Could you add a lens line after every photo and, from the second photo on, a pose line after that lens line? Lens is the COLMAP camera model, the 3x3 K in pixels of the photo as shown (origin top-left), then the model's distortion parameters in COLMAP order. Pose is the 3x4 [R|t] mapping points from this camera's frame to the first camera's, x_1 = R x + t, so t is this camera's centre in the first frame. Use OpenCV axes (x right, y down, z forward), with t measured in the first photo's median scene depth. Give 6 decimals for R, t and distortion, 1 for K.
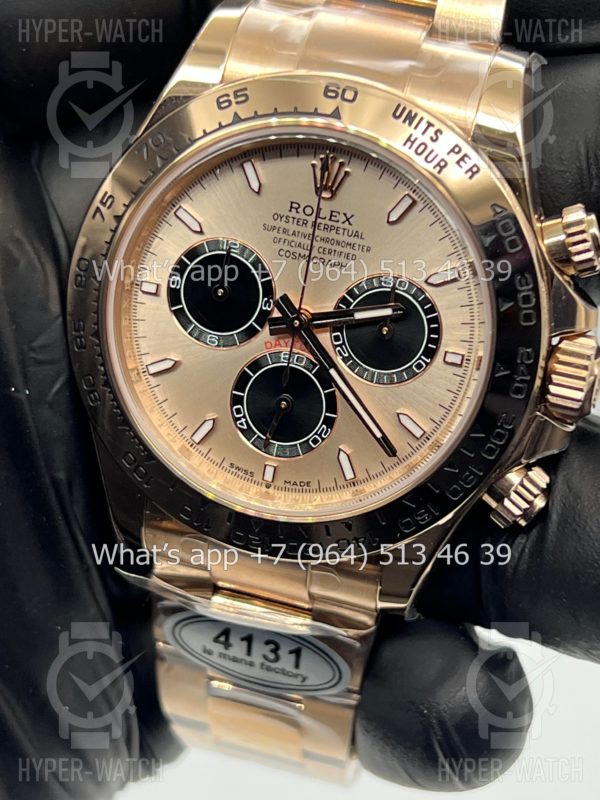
lens RADIAL K [[1850.5, 0, 307.9], [0, 1850.5, 387.1], [0, 0, 1]] dist [0.365648, 0.000000]
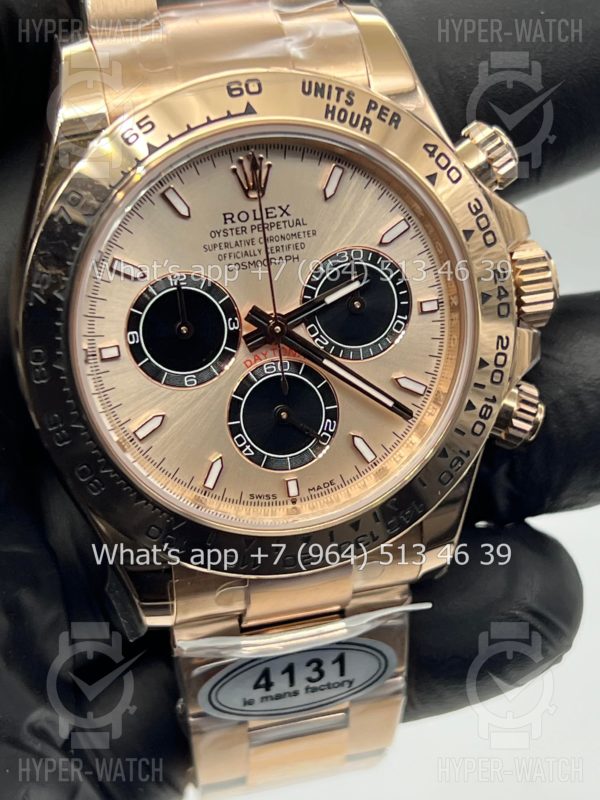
lens RADIAL K [[1850.5, 0, 289.6], [0, 1850.5, 381.5], [0, 0, 1]] dist [0.365648, 0.000000]
pose [[0.856640, -0.357928, 0.371559, -0.365937], [0.366864, 0.928979, 0.049084, -0.053582], [-0.362739, 0.094264, 0.927111, 0.104454]]
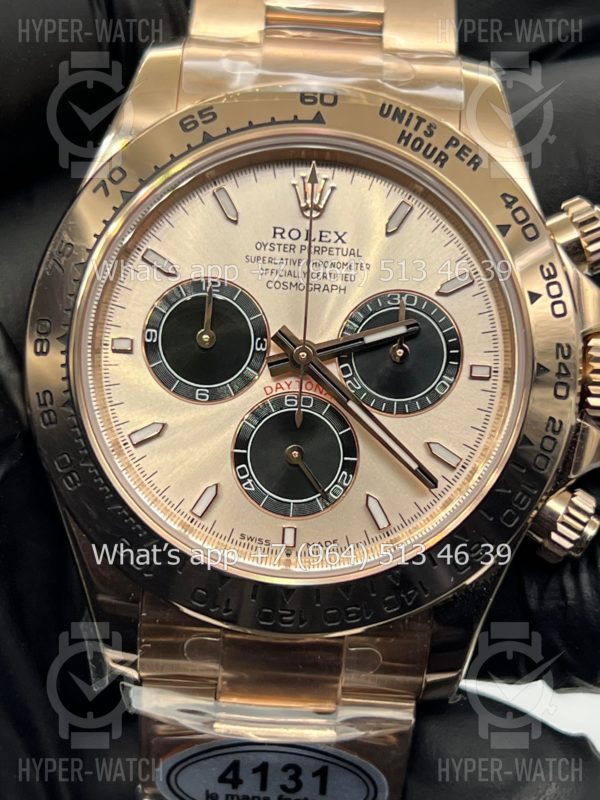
lens RADIAL K [[1850.5, 0, 300.7], [0, 1850.5, 400.1], [0, 0, 1]] dist [0.365648, 0.000000]
pose [[0.961474, -0.106551, 0.253407, -0.231490], [0.162816, 0.963469, -0.212644, 0.172567], [-0.221493, 0.245710, 0.943699, 0.170731]]
